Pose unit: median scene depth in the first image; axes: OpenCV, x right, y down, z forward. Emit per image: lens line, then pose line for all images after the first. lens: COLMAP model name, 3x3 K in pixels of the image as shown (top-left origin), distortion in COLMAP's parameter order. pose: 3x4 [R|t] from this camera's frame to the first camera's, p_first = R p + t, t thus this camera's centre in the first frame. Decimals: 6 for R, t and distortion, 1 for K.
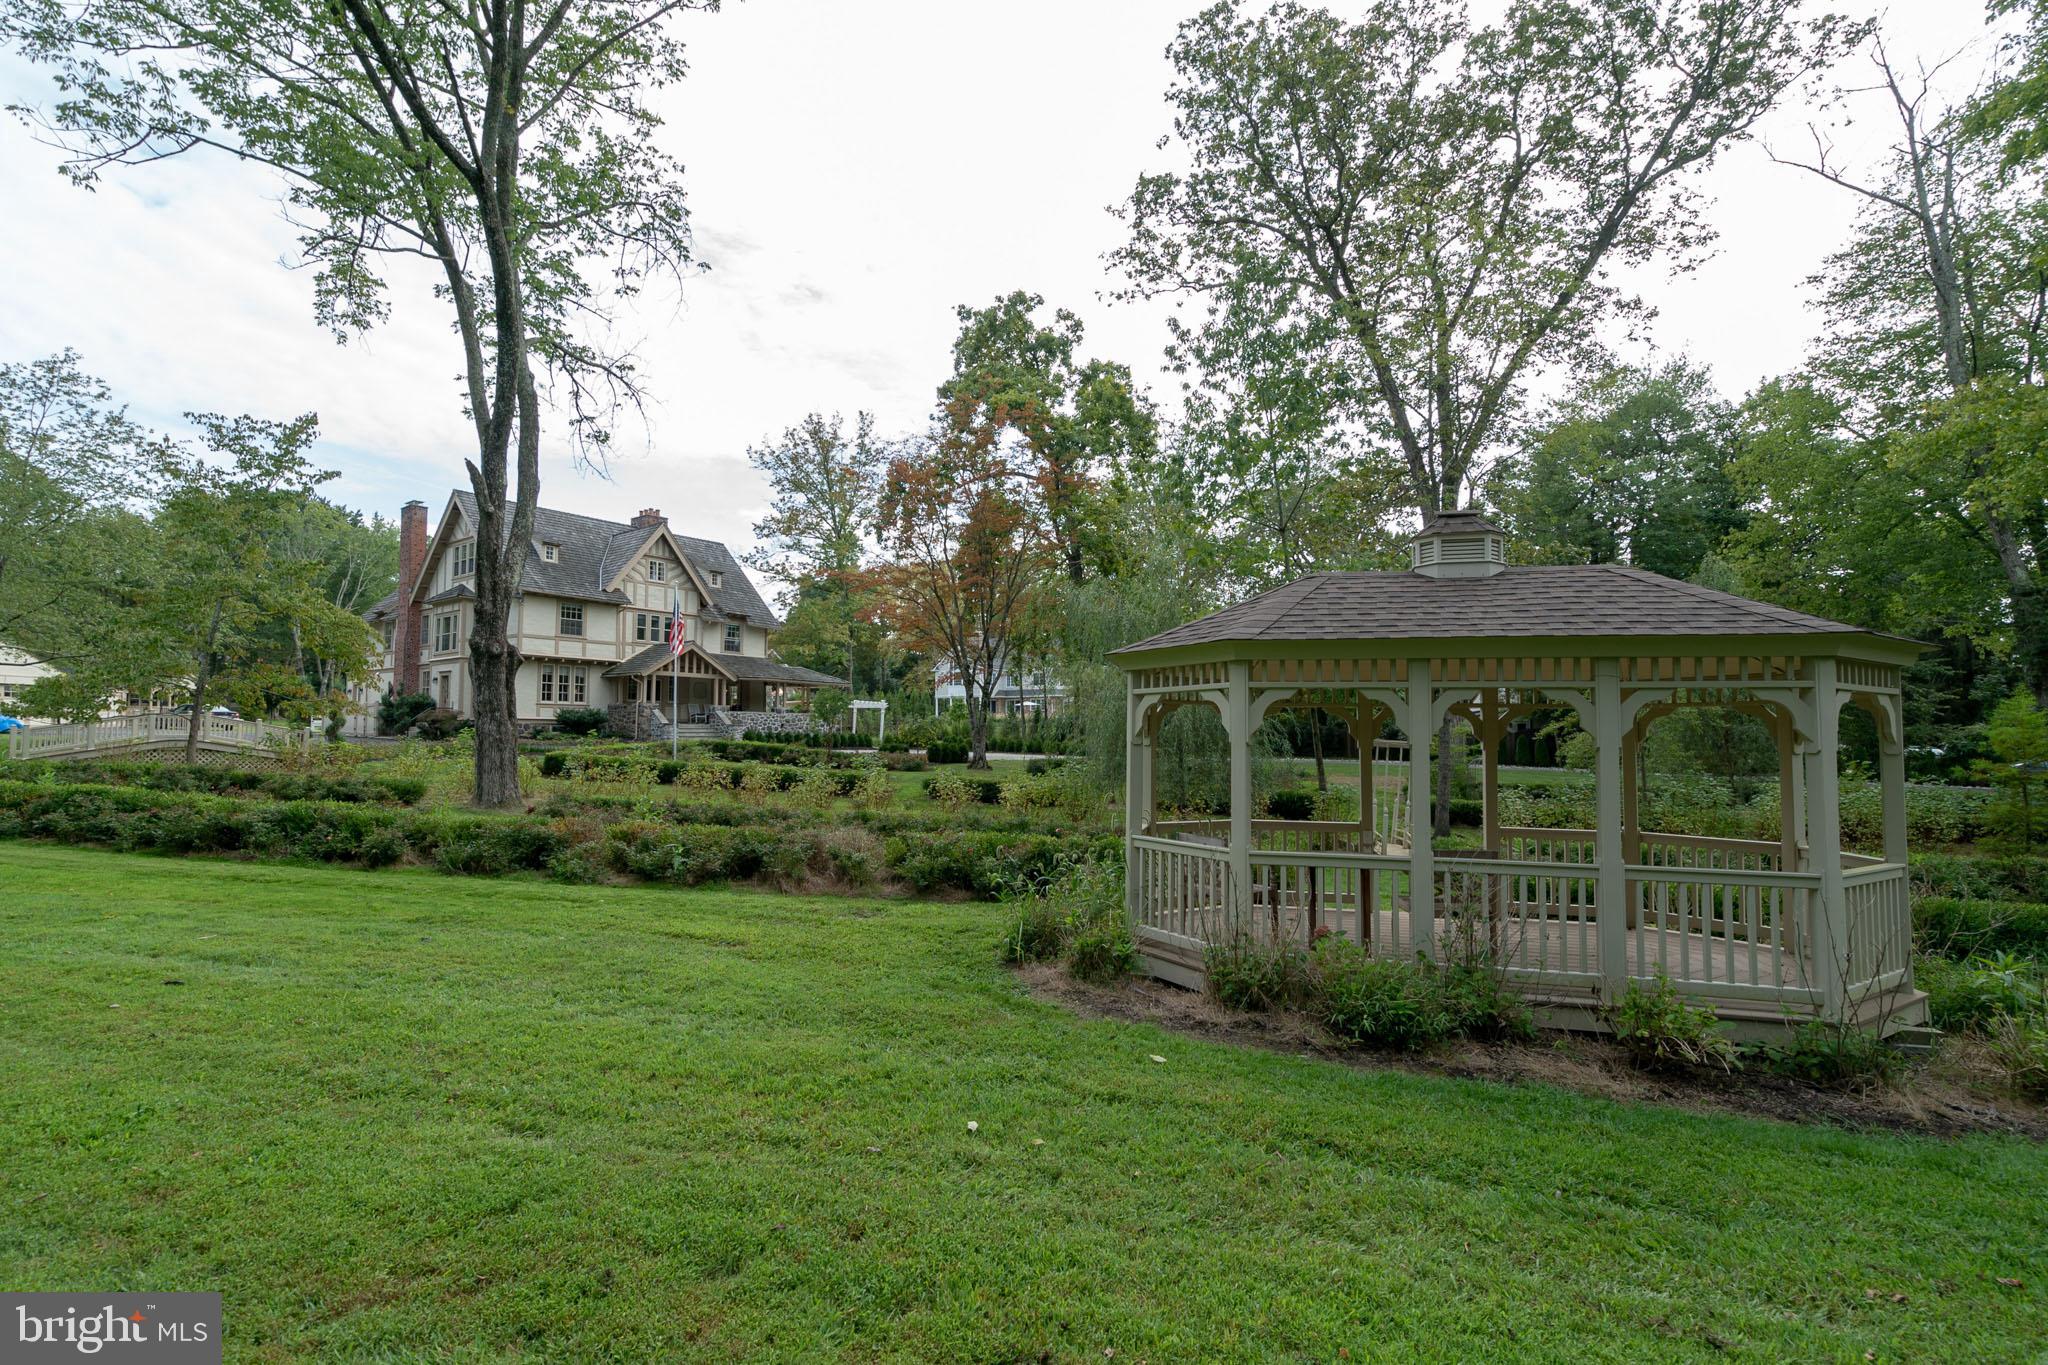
lens RADIAL K [[924.5, 0, 1023.6], [0, 924.5, 684.3], [0, 0, 1]] dist [0.001354, 0.000071]
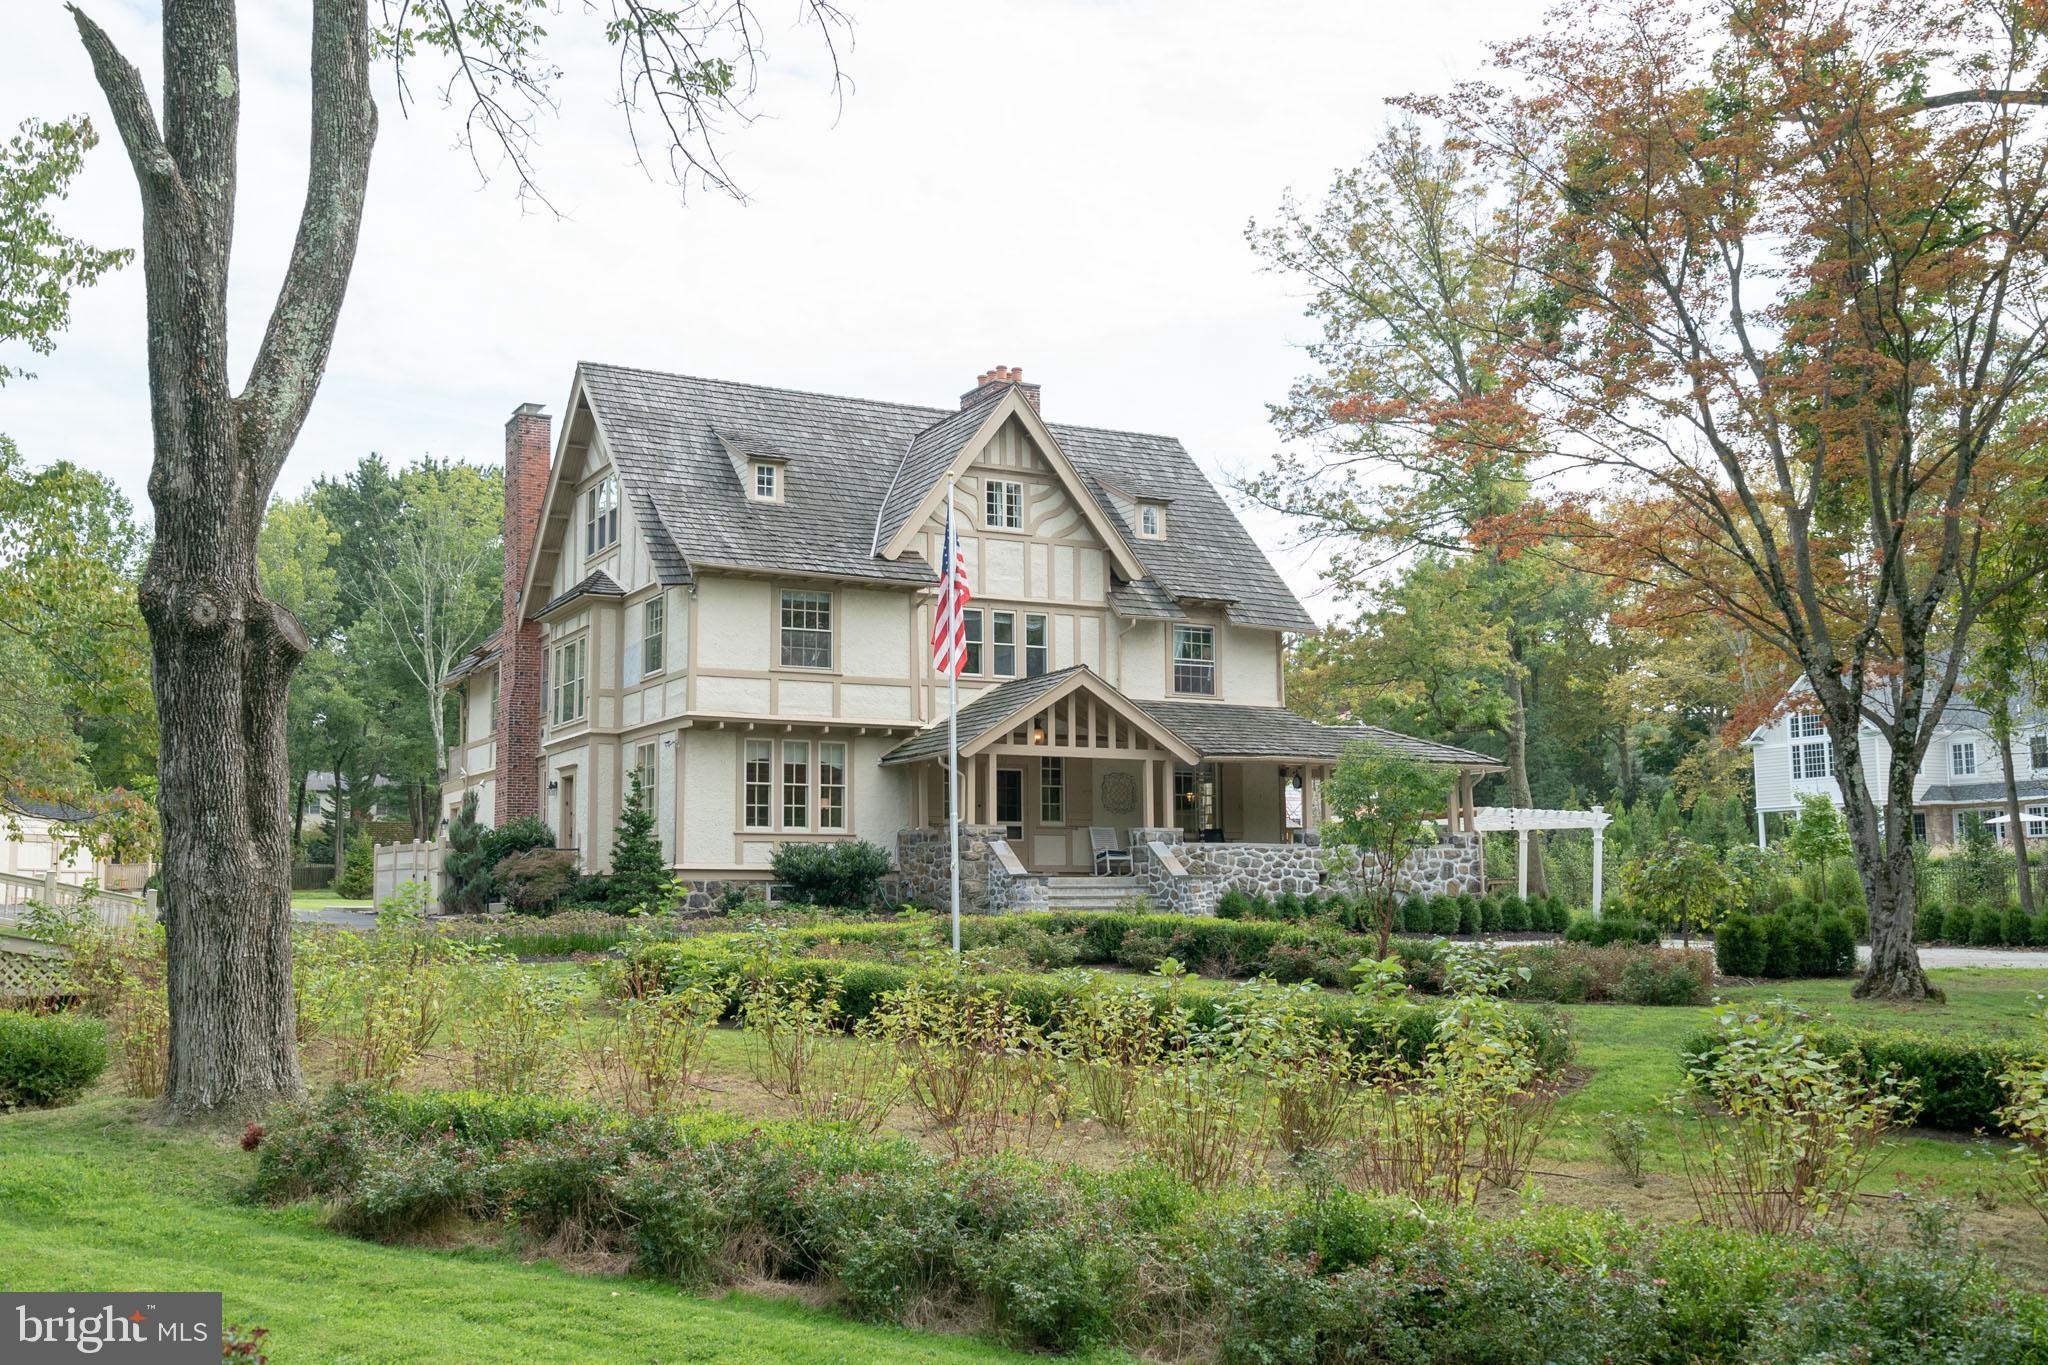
lens RADIAL K [[1987.2, 0, 1013.6], [0, 1987.2, 690.6], [0, 0, 1]] dist [0.000972, 0.000000]
pose [[0.897053, -0.059708, -0.437870, -0.012263], [0.034342, 0.997253, -0.065631, 0.017731], [0.440586, 0.043837, 0.896640, 0.216184]]
